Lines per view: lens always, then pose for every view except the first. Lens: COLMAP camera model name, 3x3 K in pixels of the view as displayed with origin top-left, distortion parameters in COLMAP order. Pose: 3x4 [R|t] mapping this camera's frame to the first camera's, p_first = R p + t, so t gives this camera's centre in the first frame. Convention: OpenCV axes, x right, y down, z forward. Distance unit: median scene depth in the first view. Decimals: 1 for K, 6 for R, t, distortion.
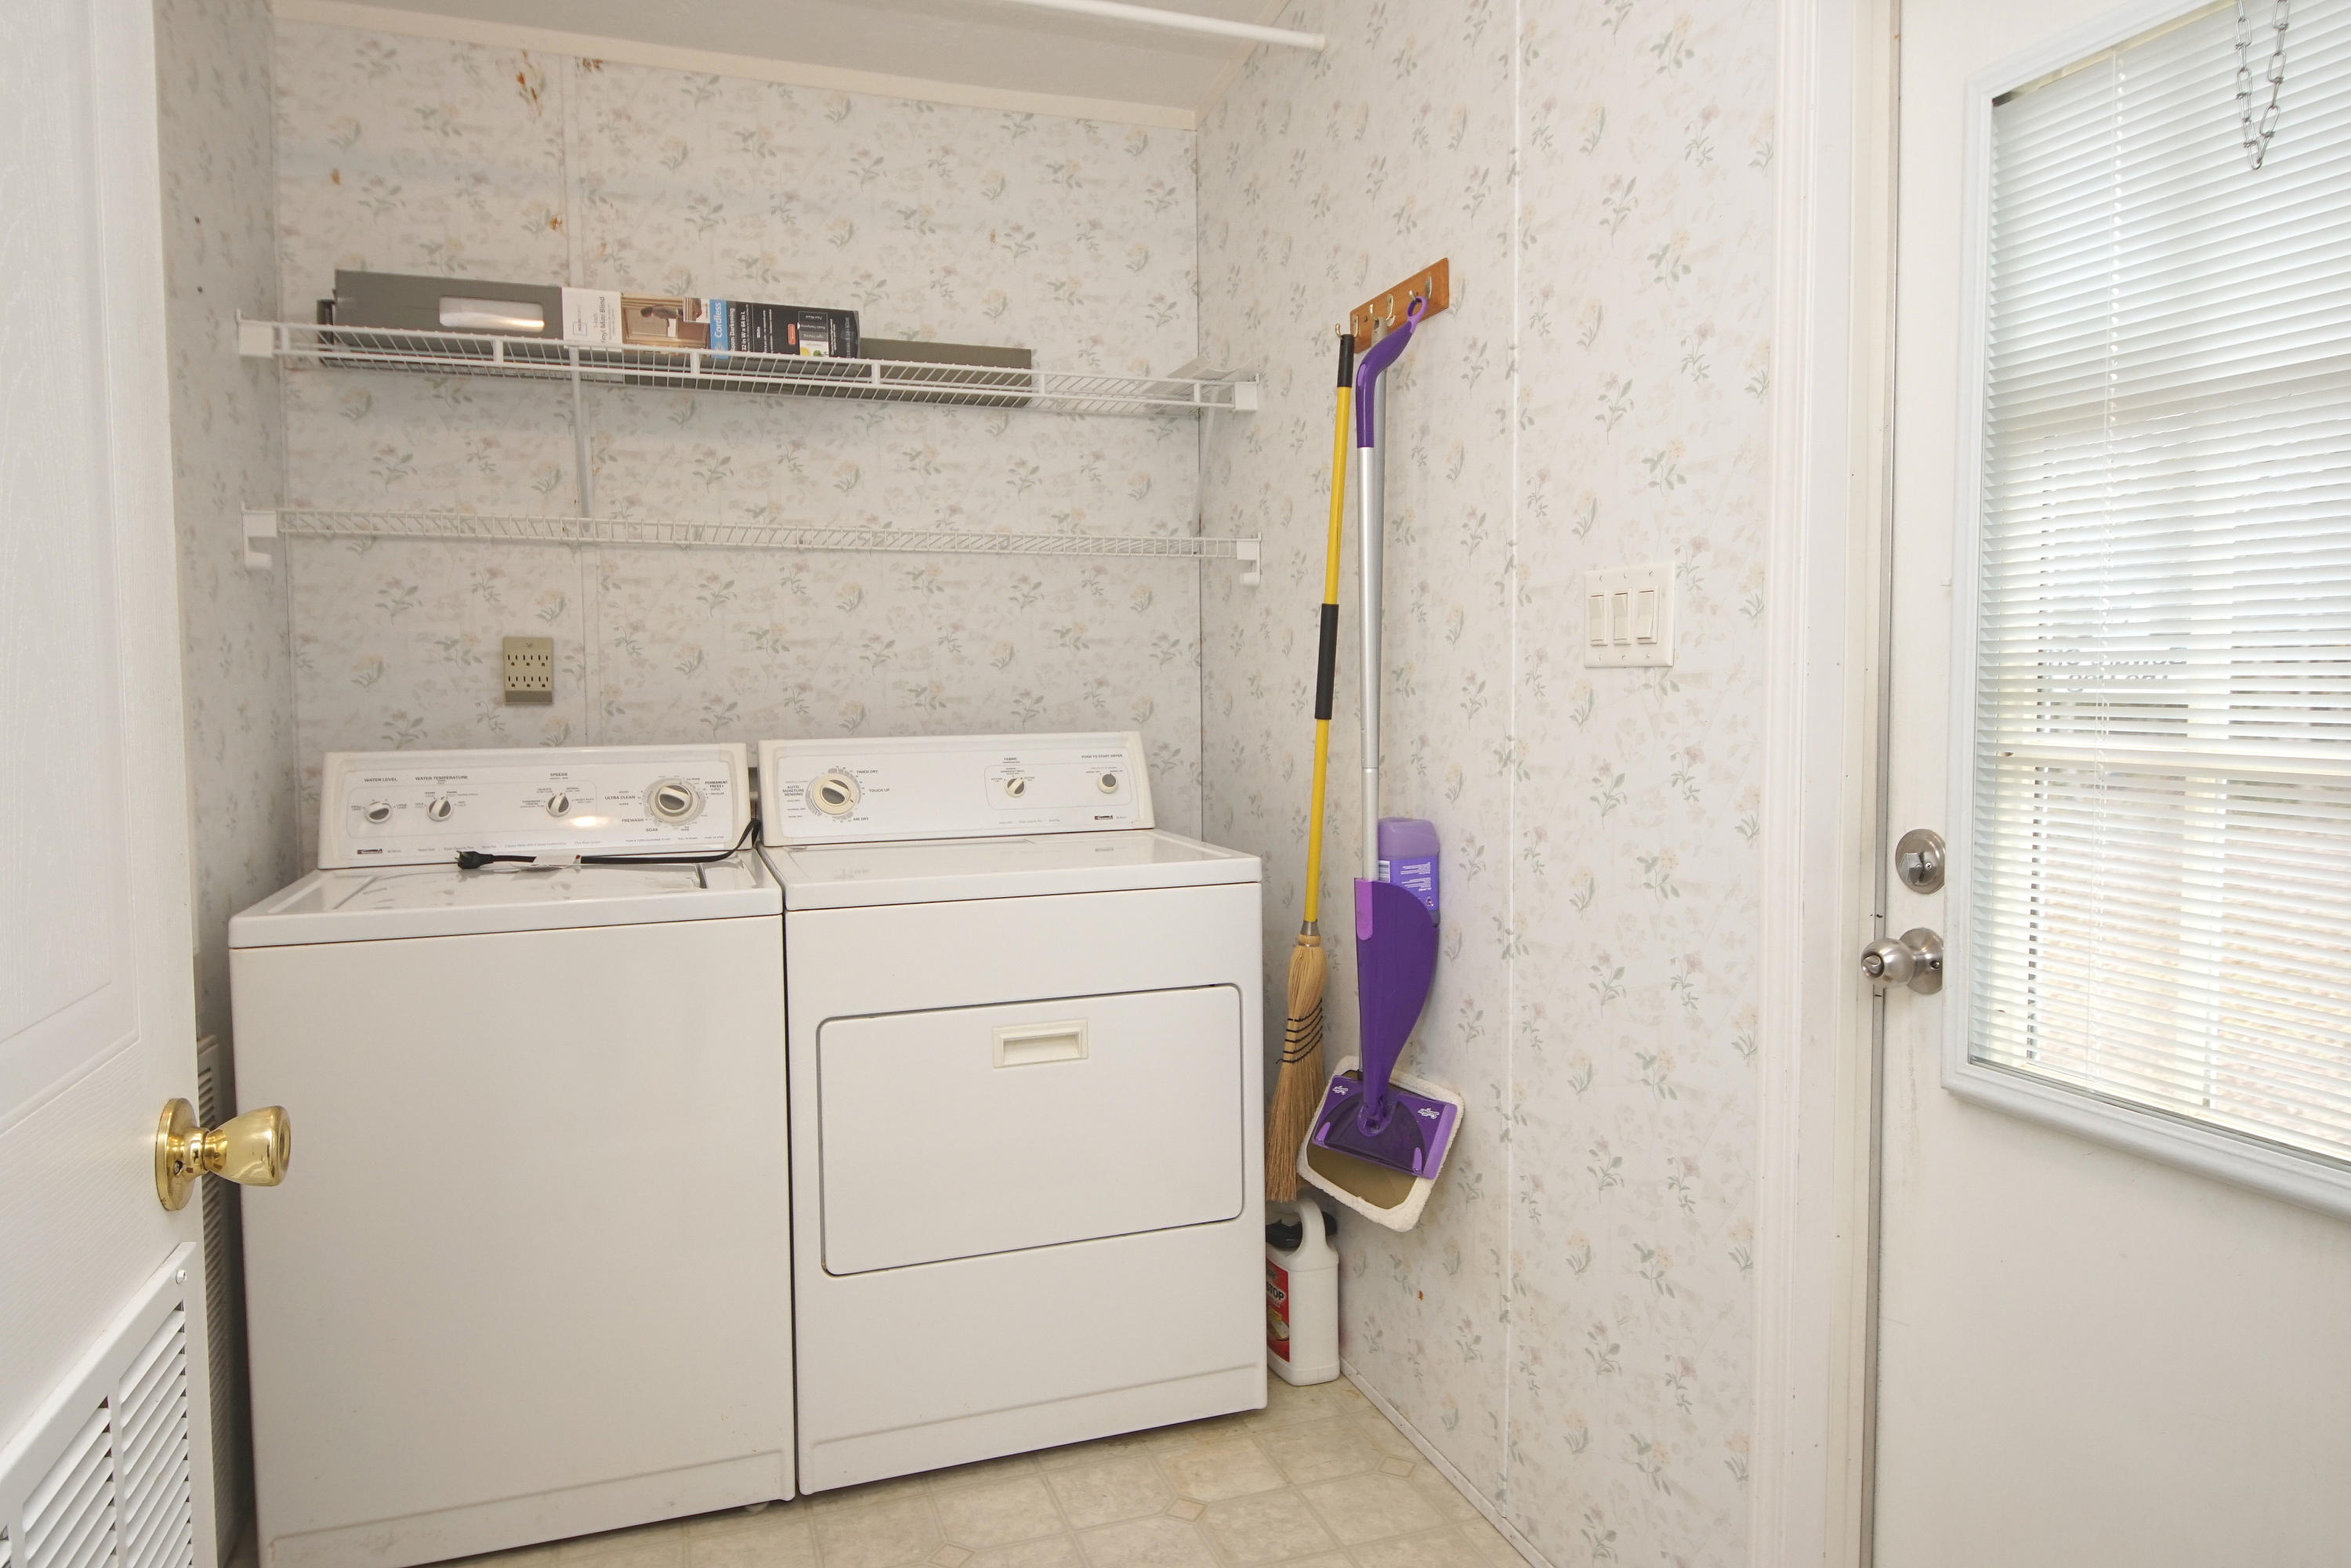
lens RADIAL K [[1439.8, 0, 1178.9], [0, 1439.8, 773.9], [0, 0, 1]] dist [0.003777, -0.000131]
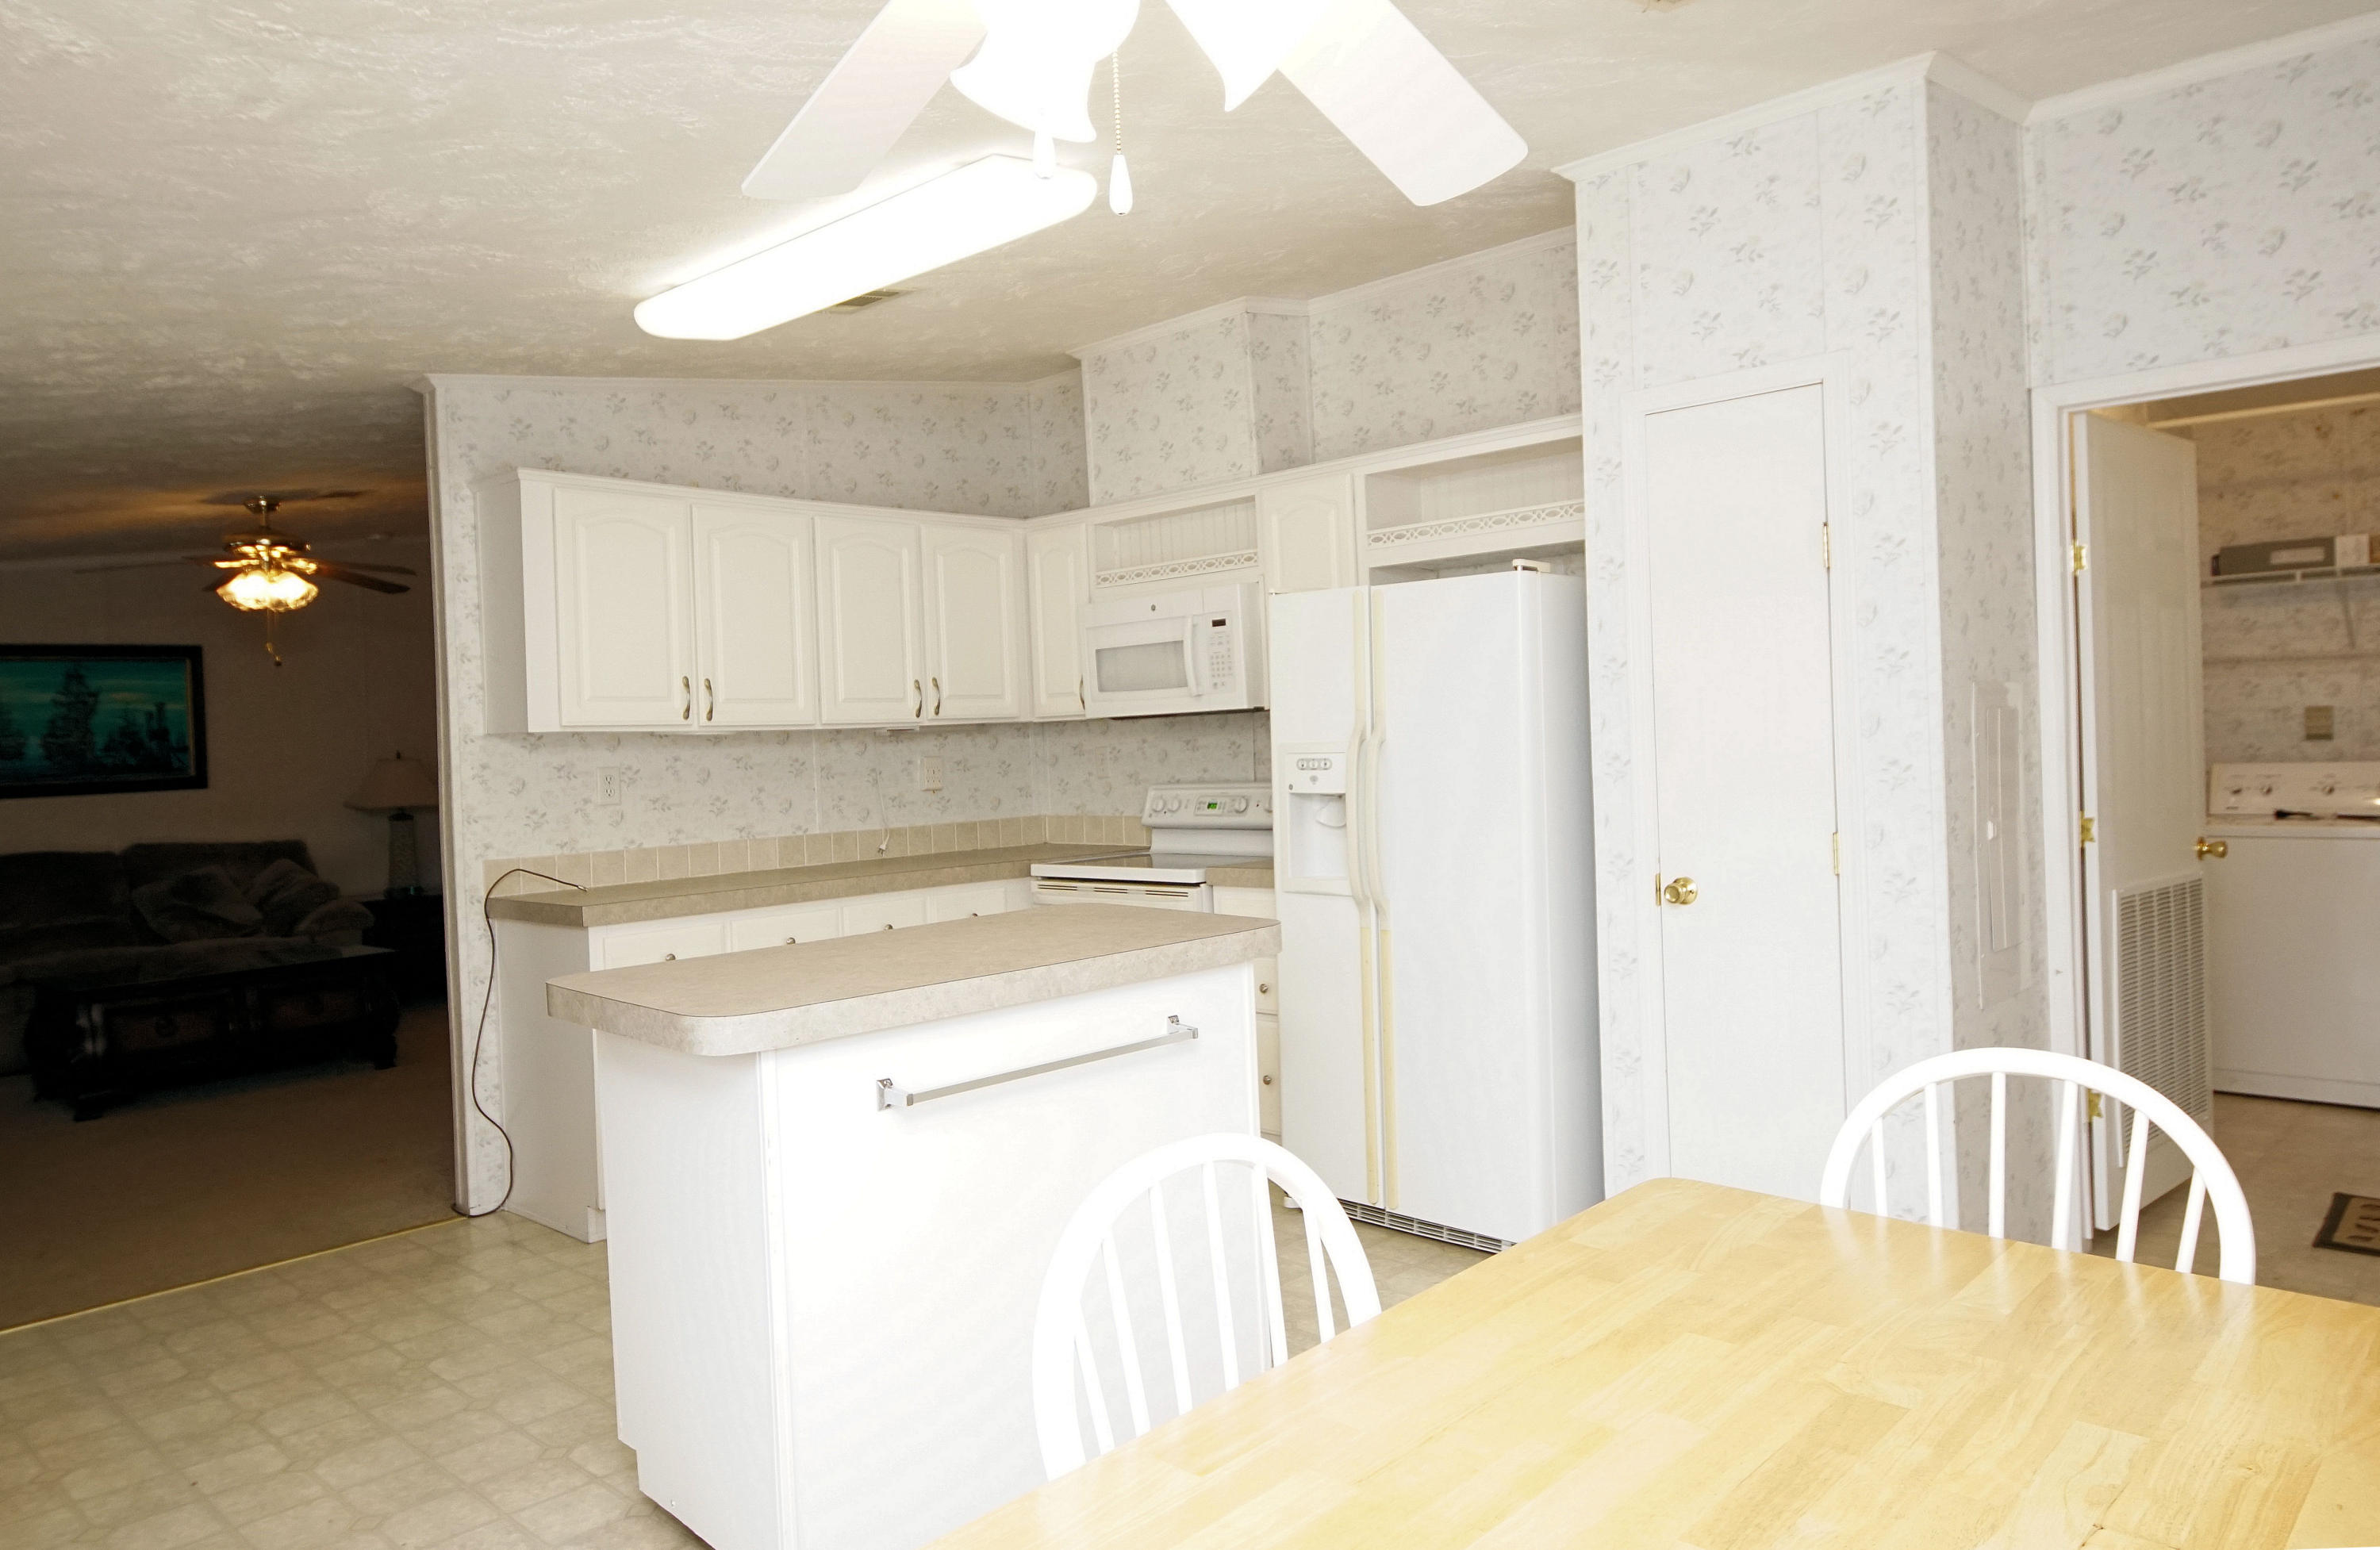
lens RADIAL K [[1560.0, 0, 1192.2], [0, 1560.0, 758.6], [0, 0, 1]] dist [0.008001, -0.000935]
pose [[0.444843, -0.000829, -0.895608, 0.794291], [-0.018821, 0.999770, -0.010273, 0.028216], [0.895411, 0.021426, 0.444725, -1.353616]]
